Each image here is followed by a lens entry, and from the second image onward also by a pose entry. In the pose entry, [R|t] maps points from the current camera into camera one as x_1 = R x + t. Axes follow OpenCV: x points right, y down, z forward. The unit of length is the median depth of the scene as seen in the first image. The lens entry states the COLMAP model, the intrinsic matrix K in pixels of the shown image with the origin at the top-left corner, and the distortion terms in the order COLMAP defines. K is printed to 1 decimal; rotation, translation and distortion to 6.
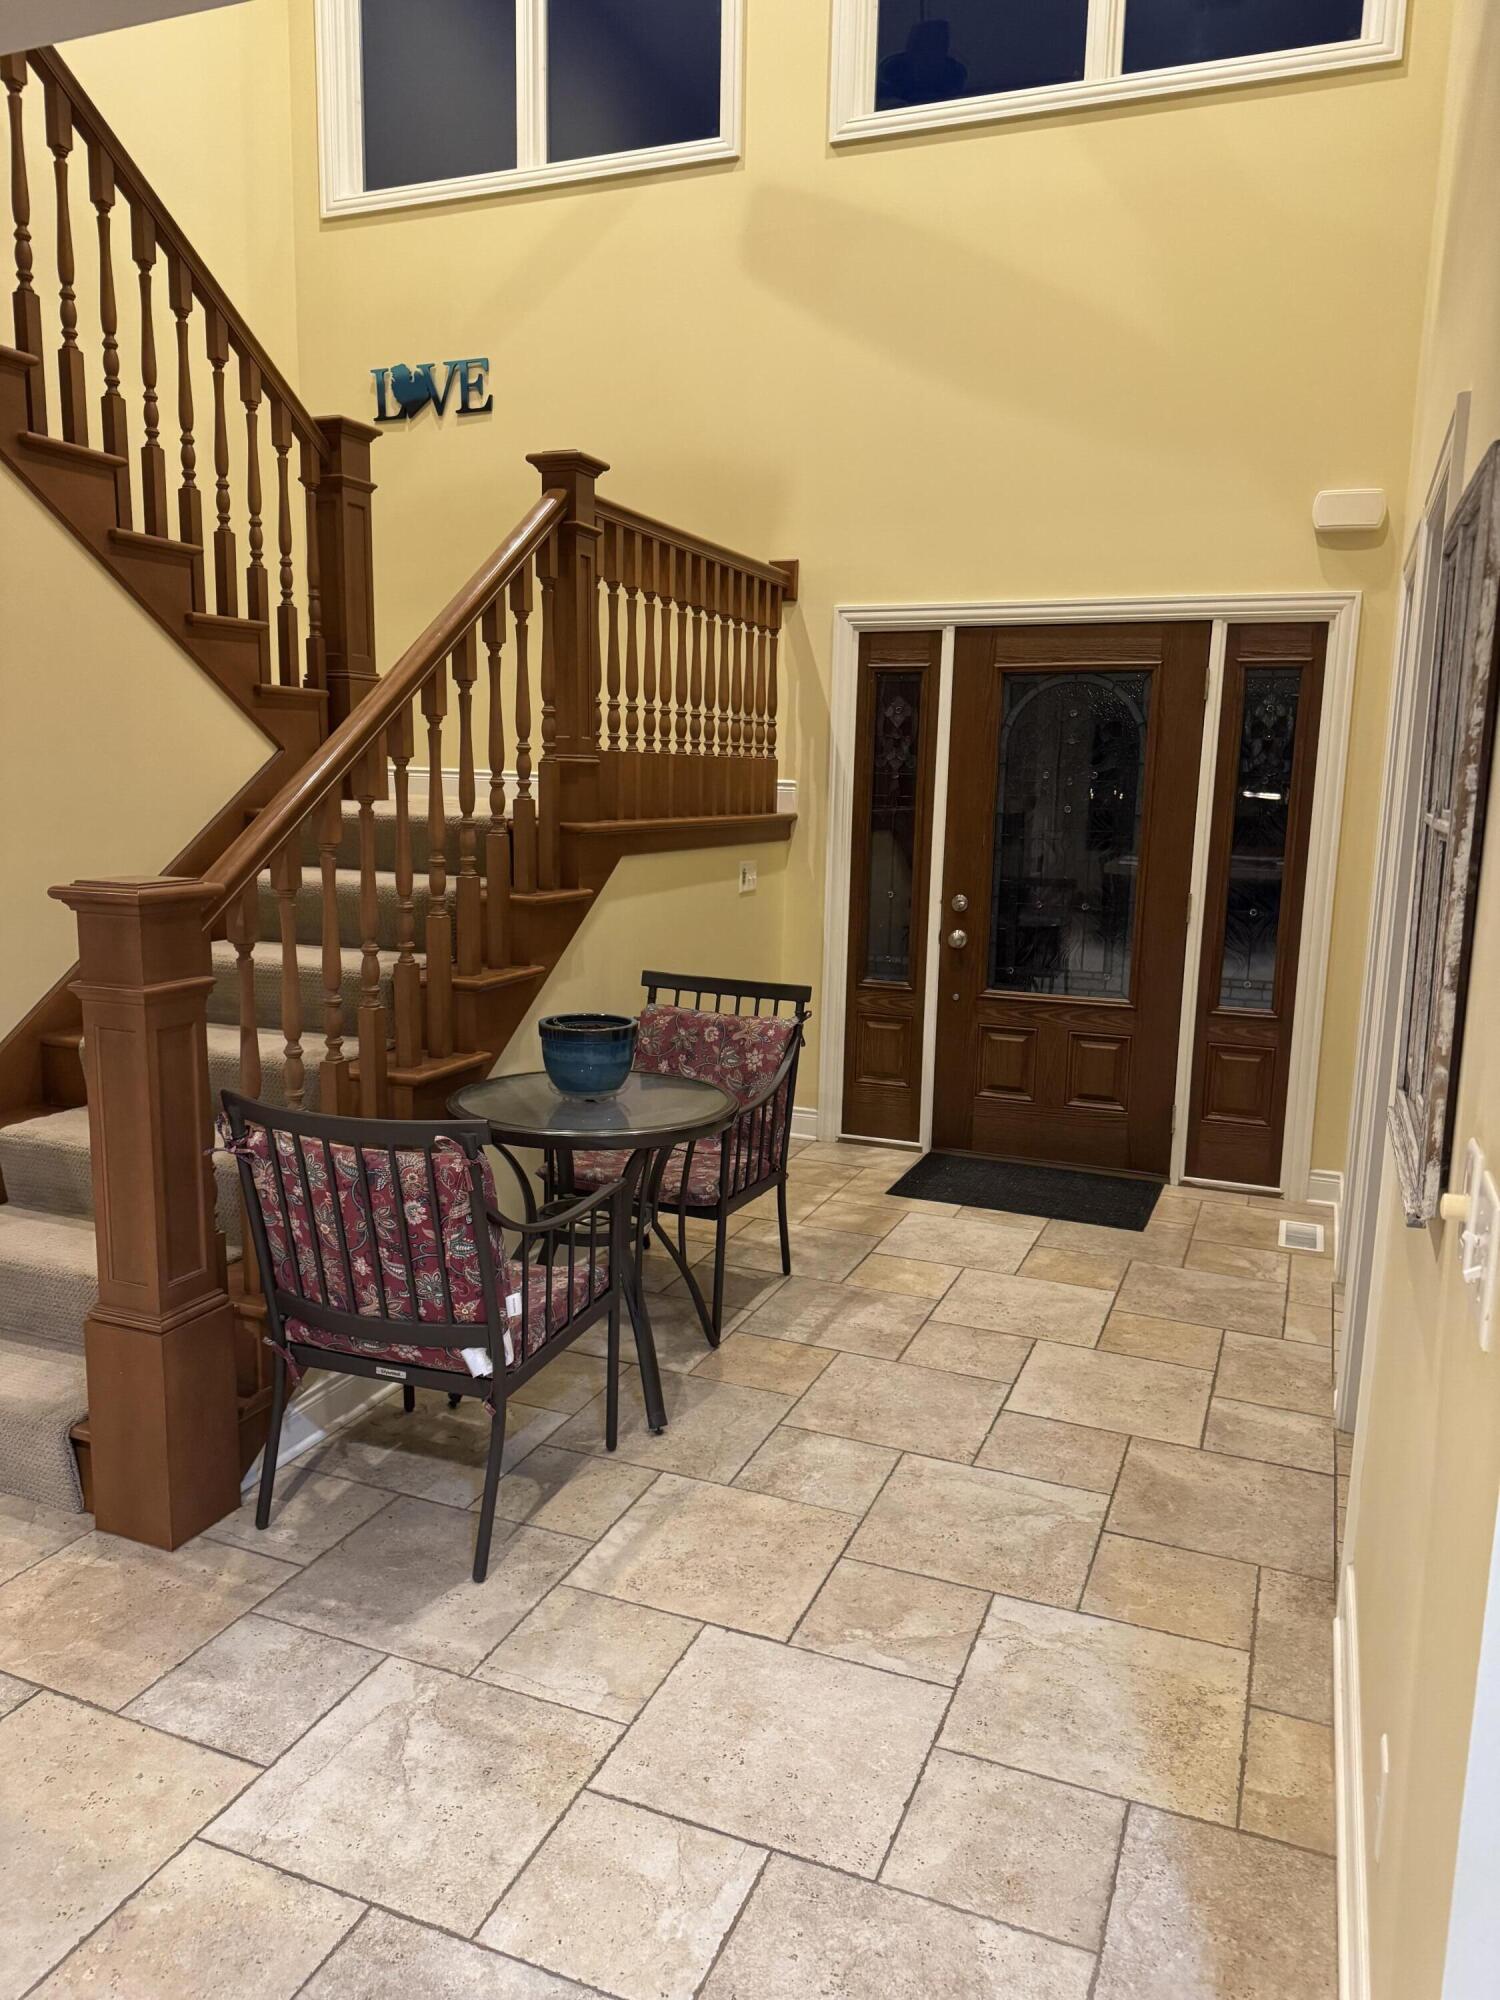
lens RADIAL K [[1399.6, 0, 750.0], [0, 1399.6, 1000.0], [0, 0, 1]] dist [0.092409, -0.131026]
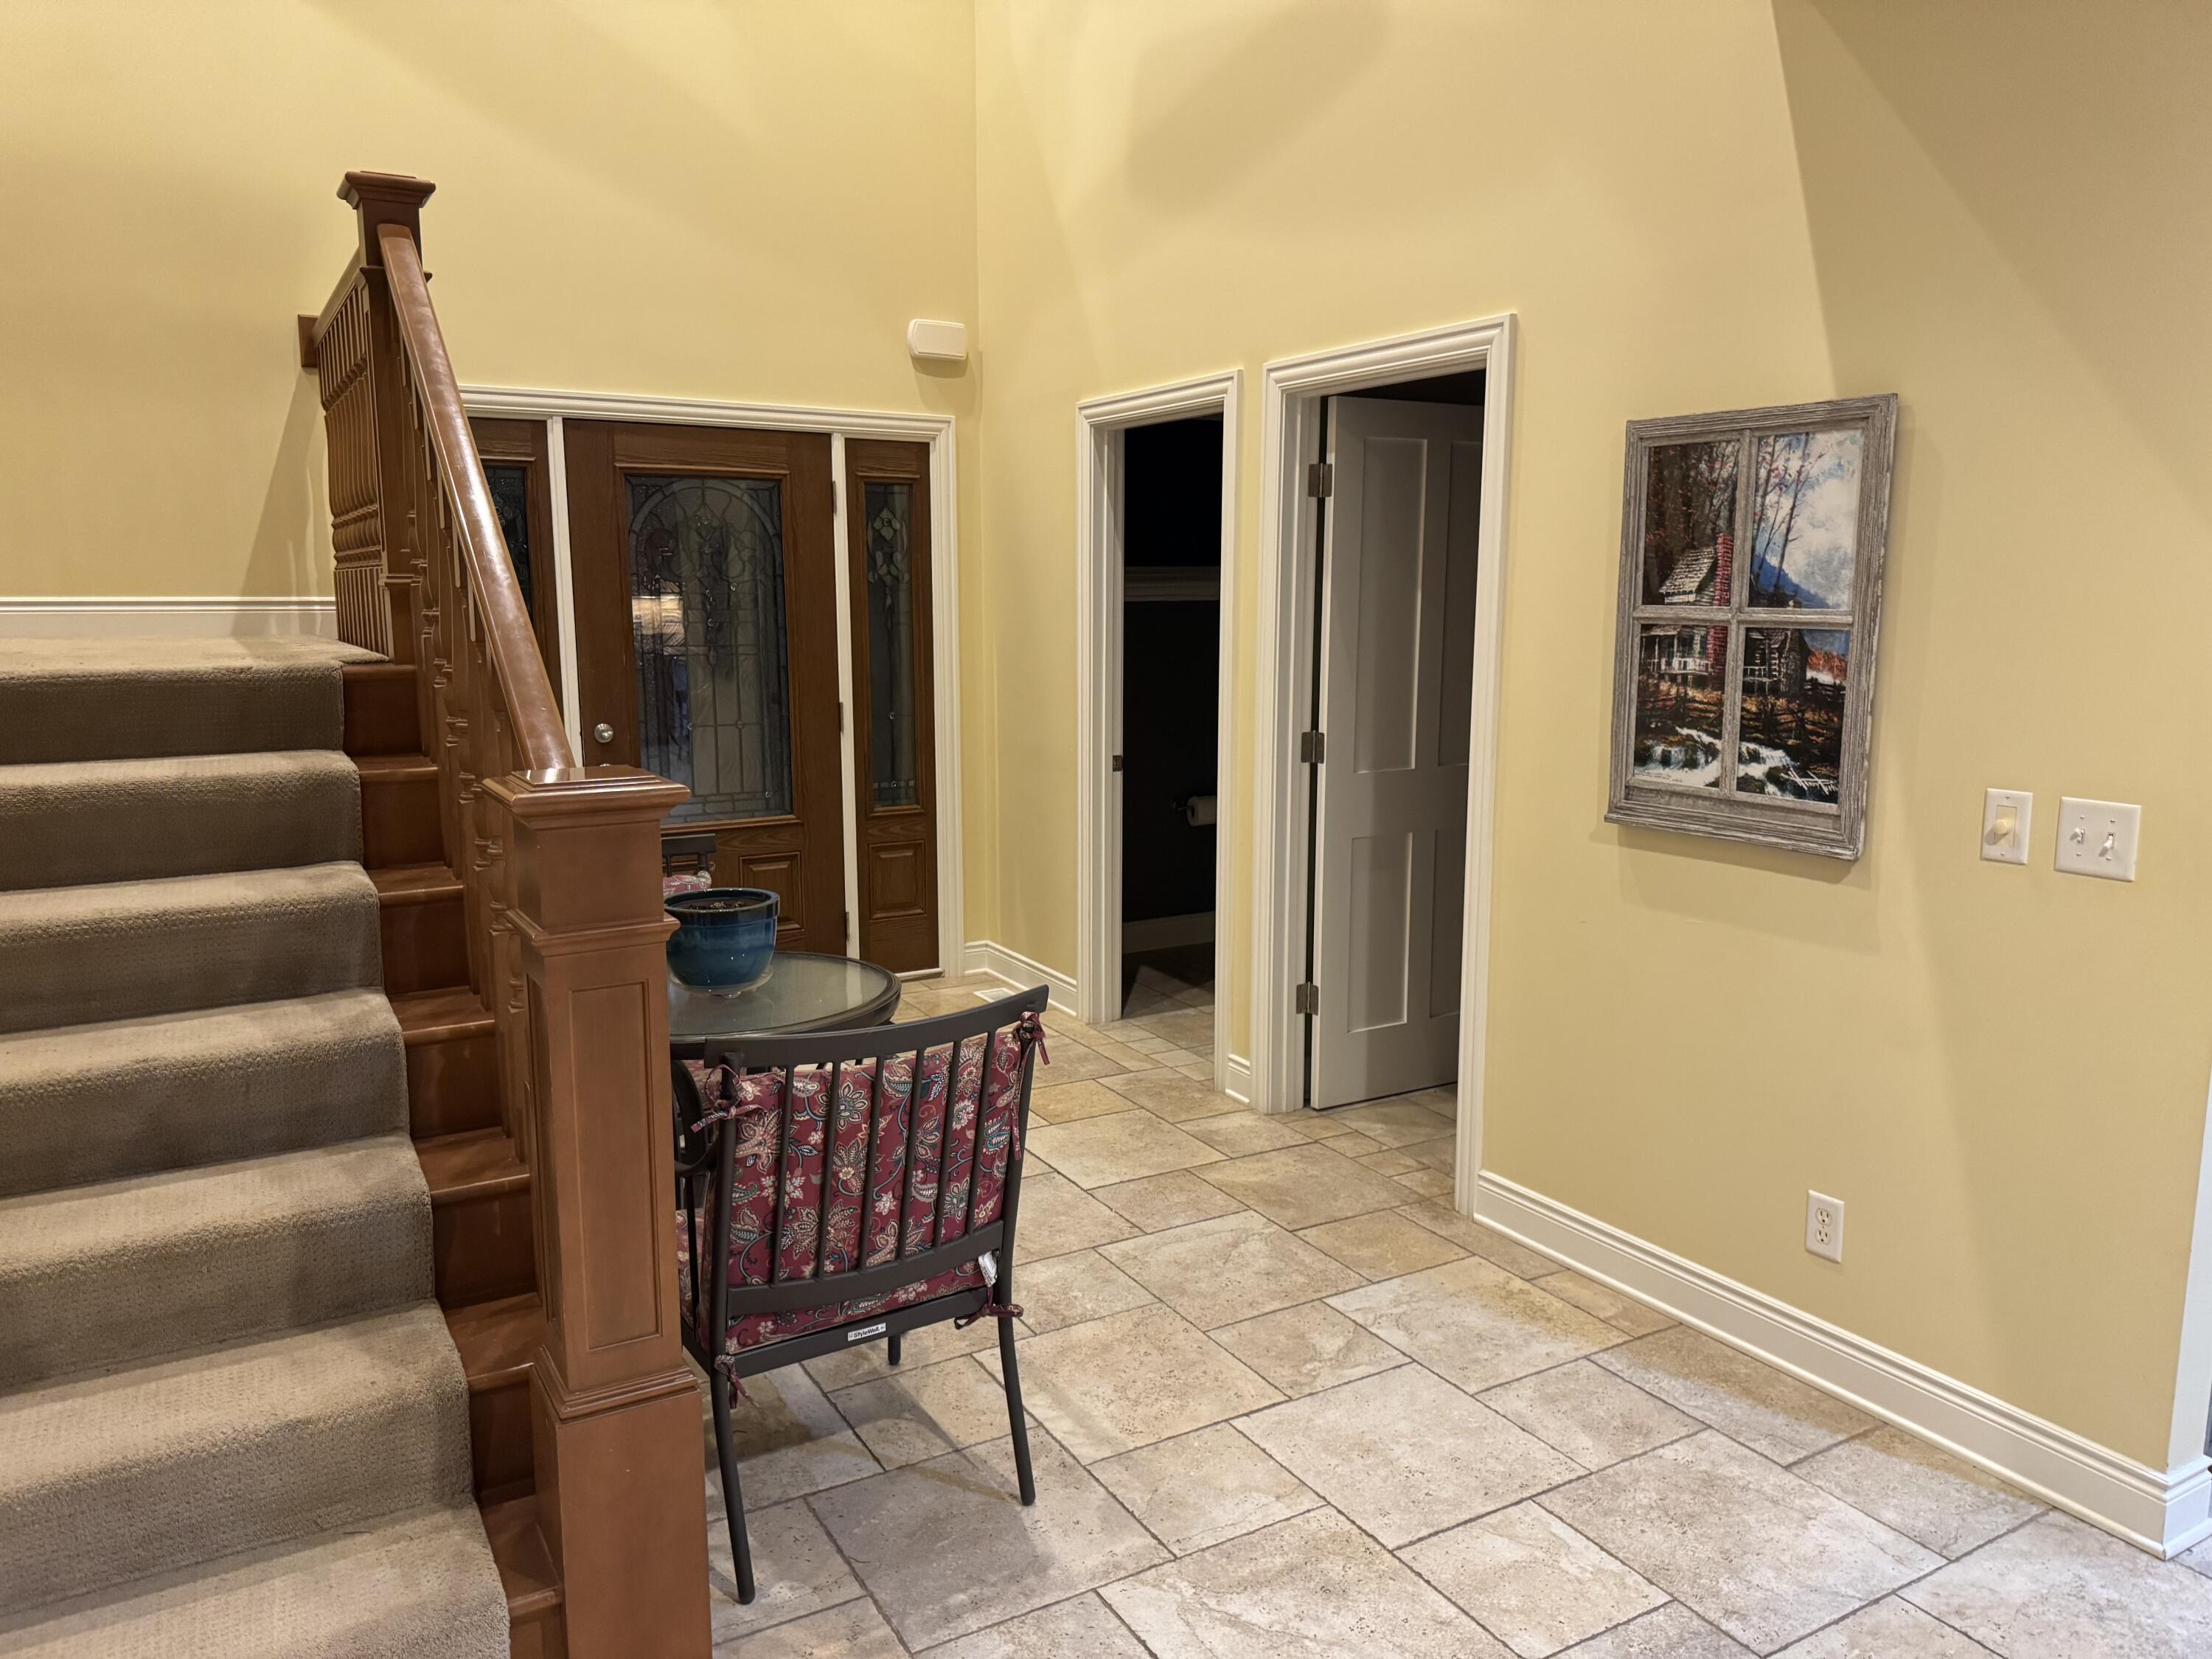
lens RADIAL K [[1546.2, 0, 1056.6], [0, 1546.2, 835.4], [0, 0, 1]] dist [0.140591, -0.302901]
pose [[0.623246, -0.144320, 0.768594, -0.859367], [0.139329, 0.987591, 0.072460, -0.074055], [-0.769514, 0.061927, 0.635620, 0.322747]]
